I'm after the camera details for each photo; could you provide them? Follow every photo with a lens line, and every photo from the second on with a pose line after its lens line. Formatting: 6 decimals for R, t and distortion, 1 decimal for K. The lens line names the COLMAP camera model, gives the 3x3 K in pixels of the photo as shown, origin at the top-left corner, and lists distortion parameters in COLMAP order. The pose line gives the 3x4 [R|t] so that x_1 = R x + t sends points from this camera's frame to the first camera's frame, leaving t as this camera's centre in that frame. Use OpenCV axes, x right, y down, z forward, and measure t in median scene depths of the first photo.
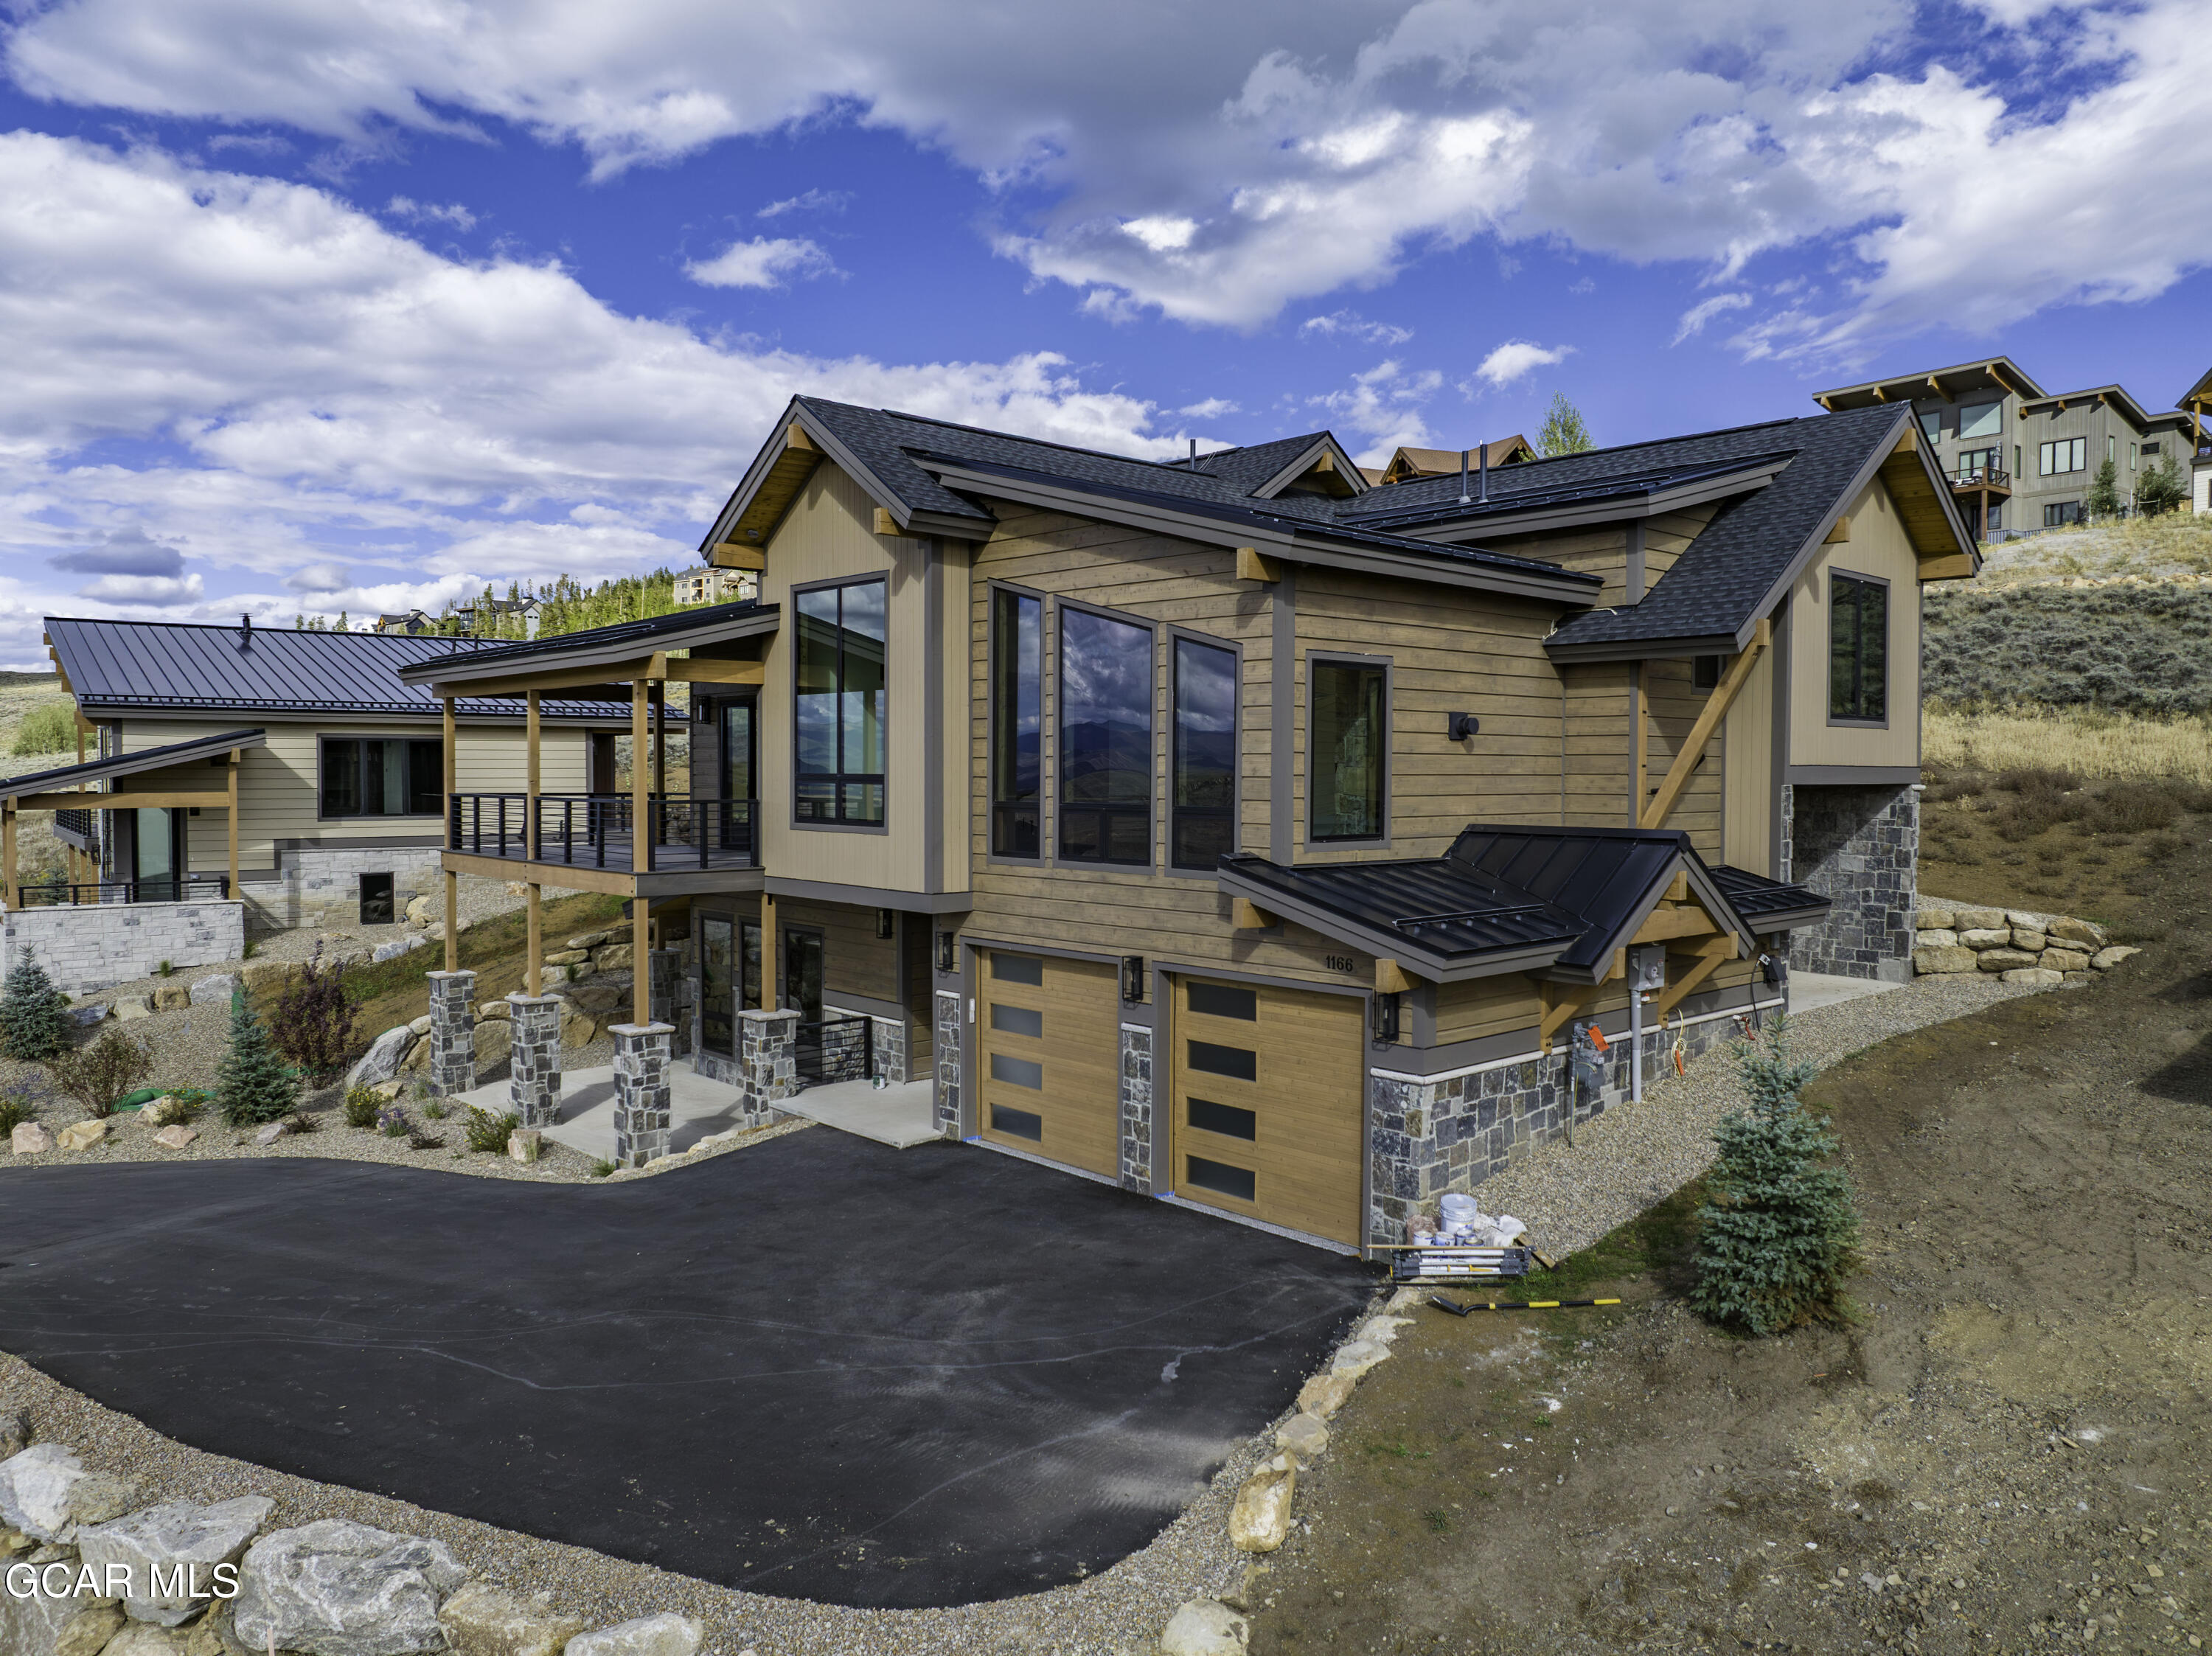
lens RADIAL K [[1540.2, 0, 1120.0], [0, 1540.2, 786.1], [0, 0, 1]] dist [-0.055539, 0.039064]
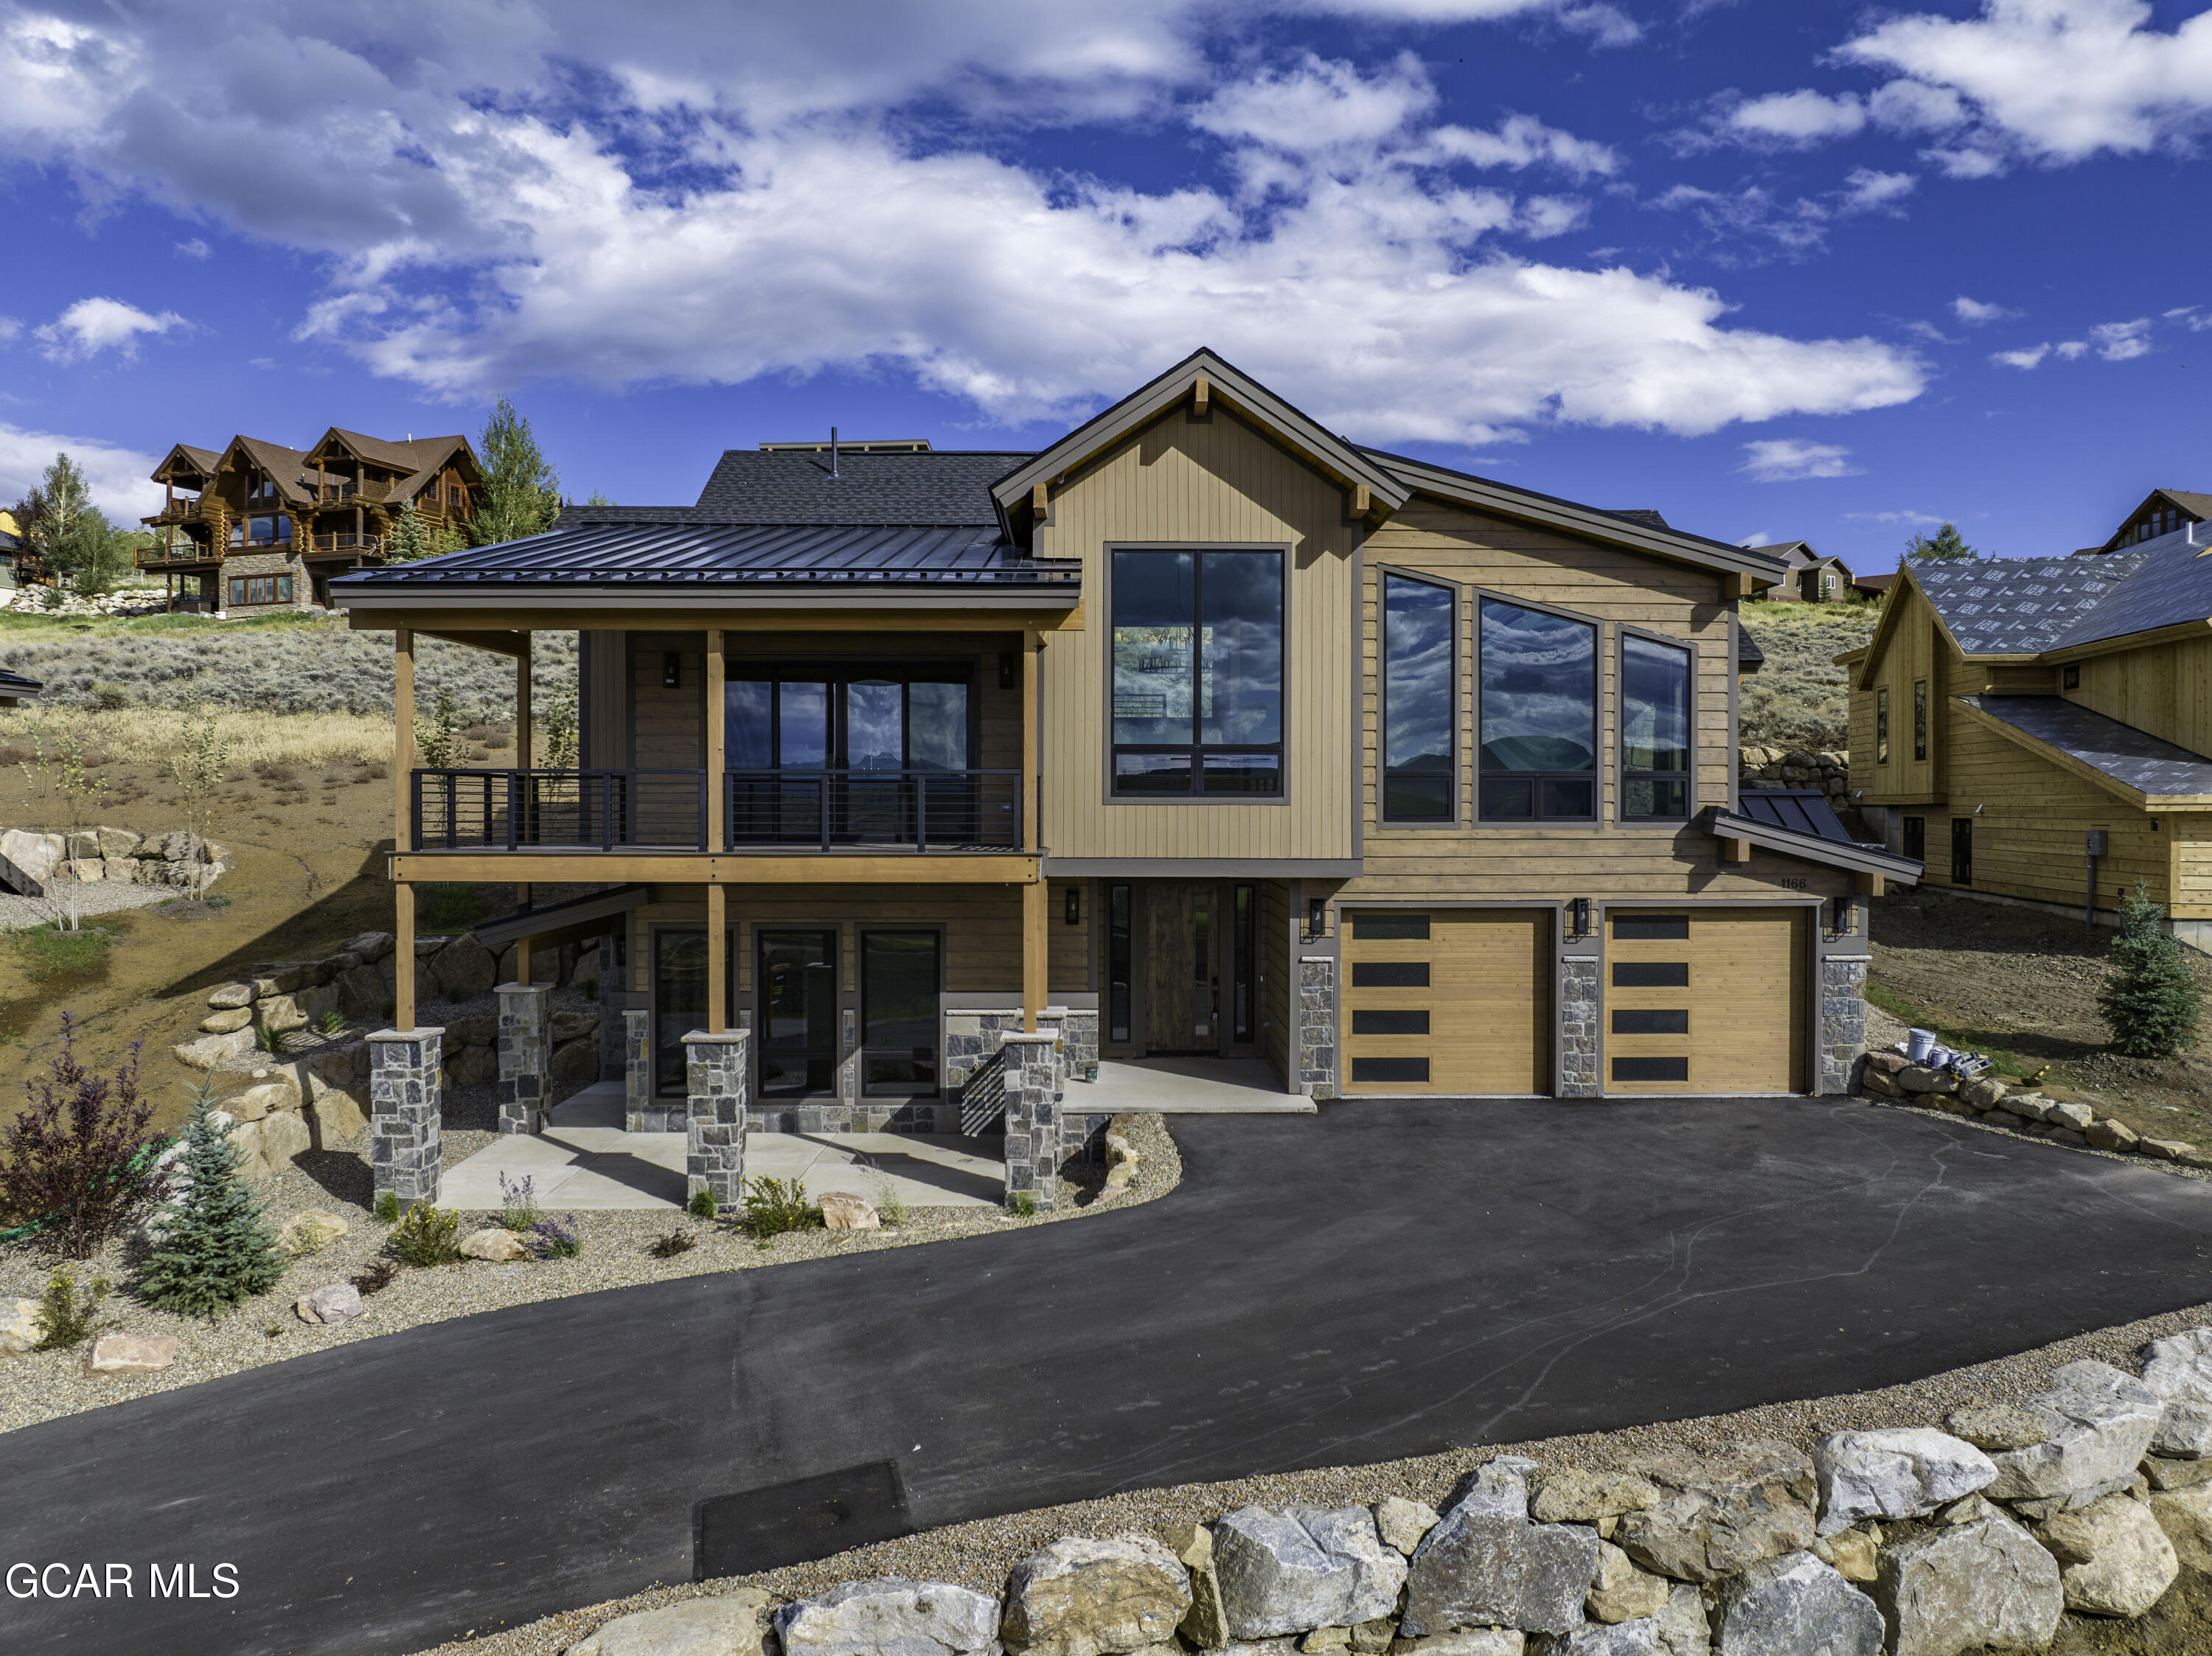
lens RADIAL K [[1556.1, 0, 1118.9], [0, 1556.1, 806.0], [0, 0, 1]] dist [-0.028709, -0.015633]
pose [[0.670579, -0.005729, 0.741816, -0.976696], [0.007607, 0.999971, 0.000846, 0.030719], [-0.741799, 0.005076, 0.670603, 0.397924]]
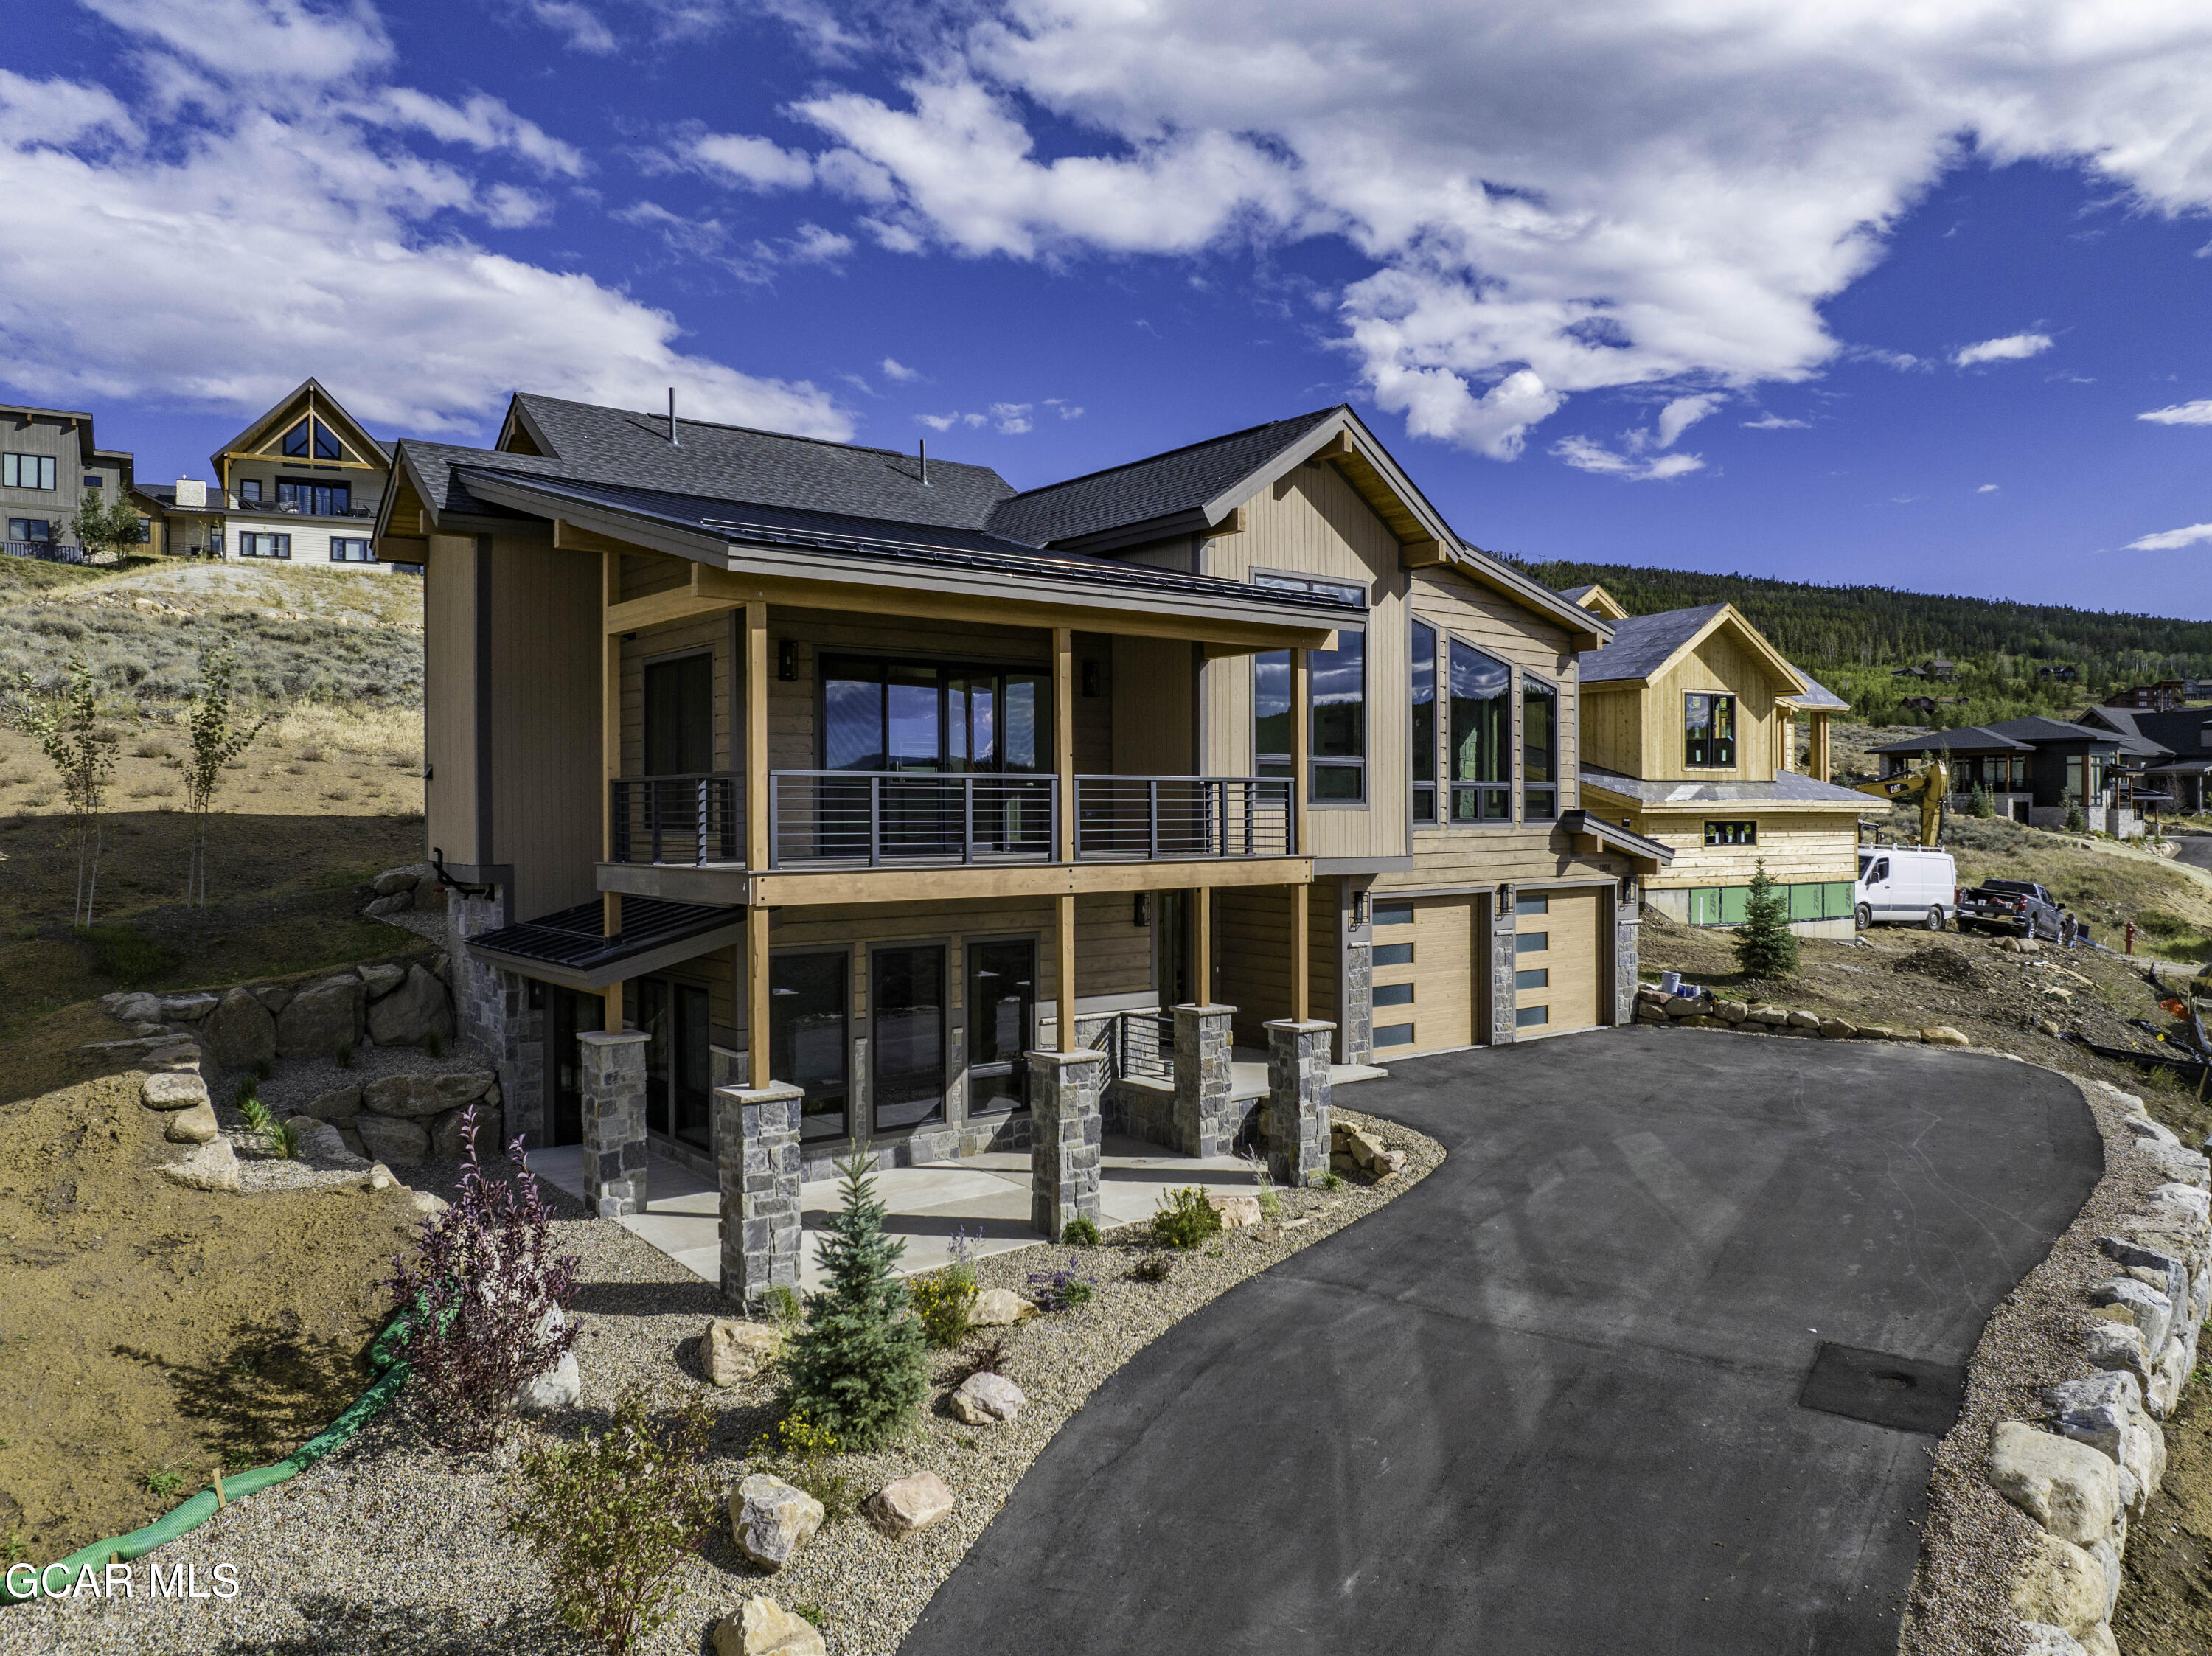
lens RADIAL K [[1554.5, 0, 1117.9], [0, 1554.5, 818.5], [0, 0, 1]] dist [-0.033603, -0.007334]
pose [[0.077080, -0.010430, 0.996970, -1.320329], [0.010703, 0.999896, 0.009633, 0.024844], [-0.996967, 0.009928, 0.077184, 1.092755]]
